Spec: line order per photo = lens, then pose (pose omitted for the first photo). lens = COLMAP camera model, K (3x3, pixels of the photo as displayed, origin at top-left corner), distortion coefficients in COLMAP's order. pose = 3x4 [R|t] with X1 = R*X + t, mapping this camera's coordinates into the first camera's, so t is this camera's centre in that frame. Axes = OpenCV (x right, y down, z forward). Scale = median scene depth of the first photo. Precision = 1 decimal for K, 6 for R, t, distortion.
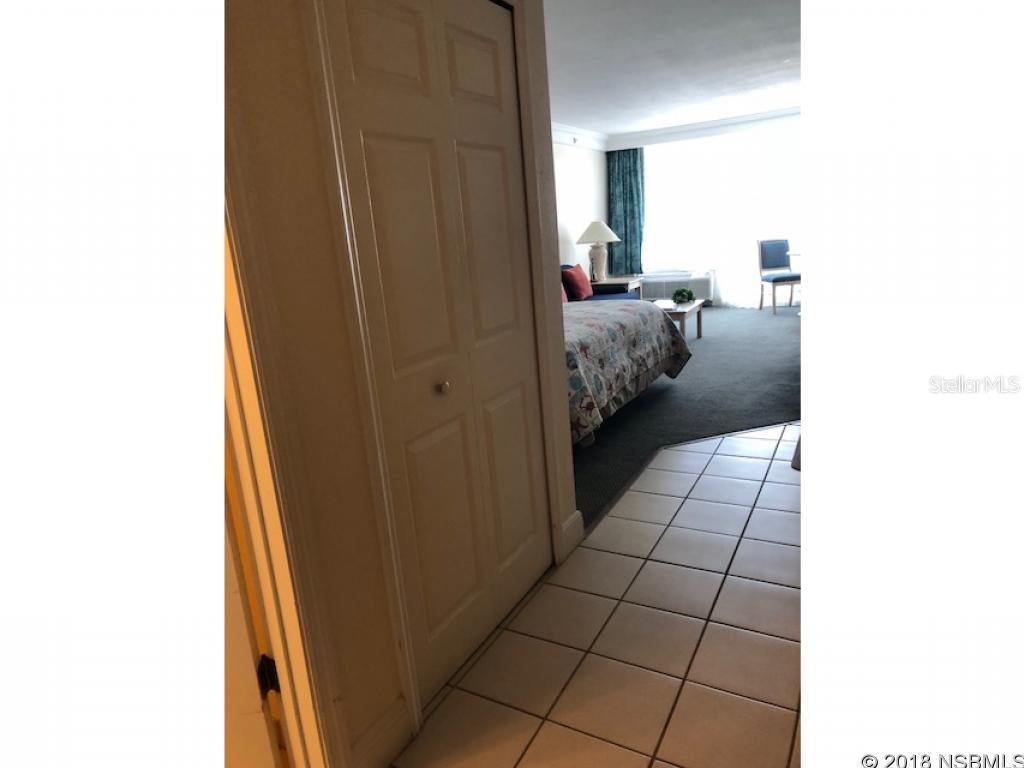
lens RADIAL K [[844.6, 0, 512.0], [0, 844.6, 384.0], [0, 0, 1]] dist [-0.000008, 0.012695]
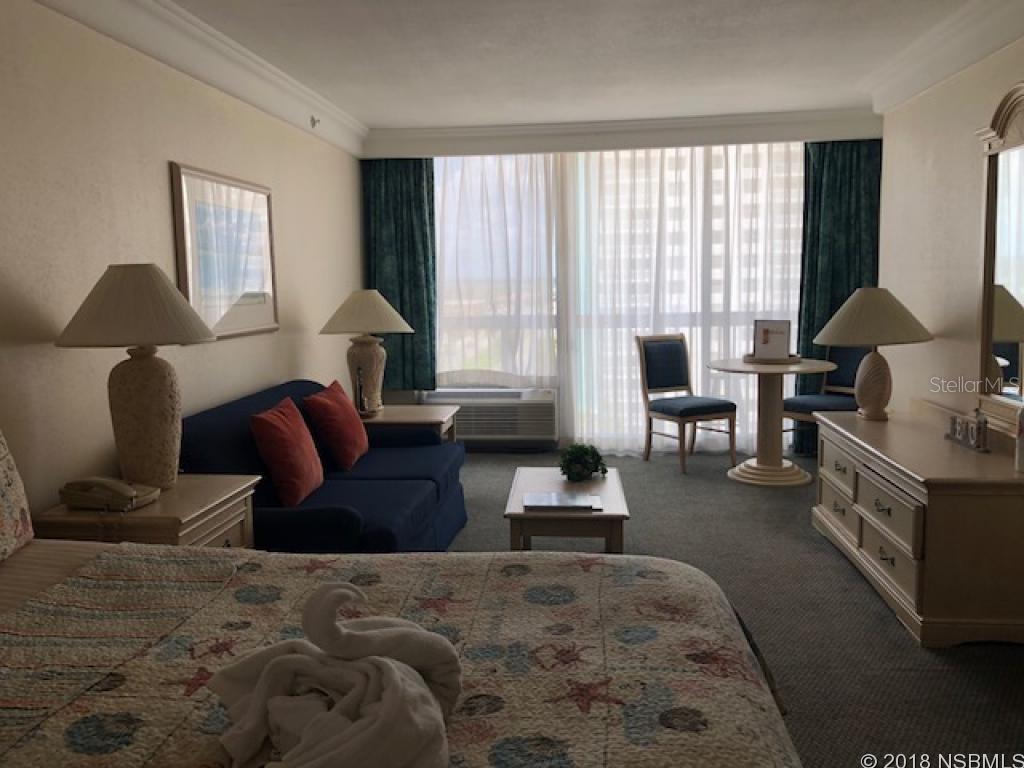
lens RADIAL K [[844.6, 0, 512.0], [0, 844.6, 384.0], [0, 0, 1]] dist [-0.000008, 0.012695]
pose [[0.916246, 0.013997, 0.400372, -0.013231], [0.018573, 0.996831, -0.077355, -0.093221], [-0.400186, 0.078312, 0.913082, 0.496180]]
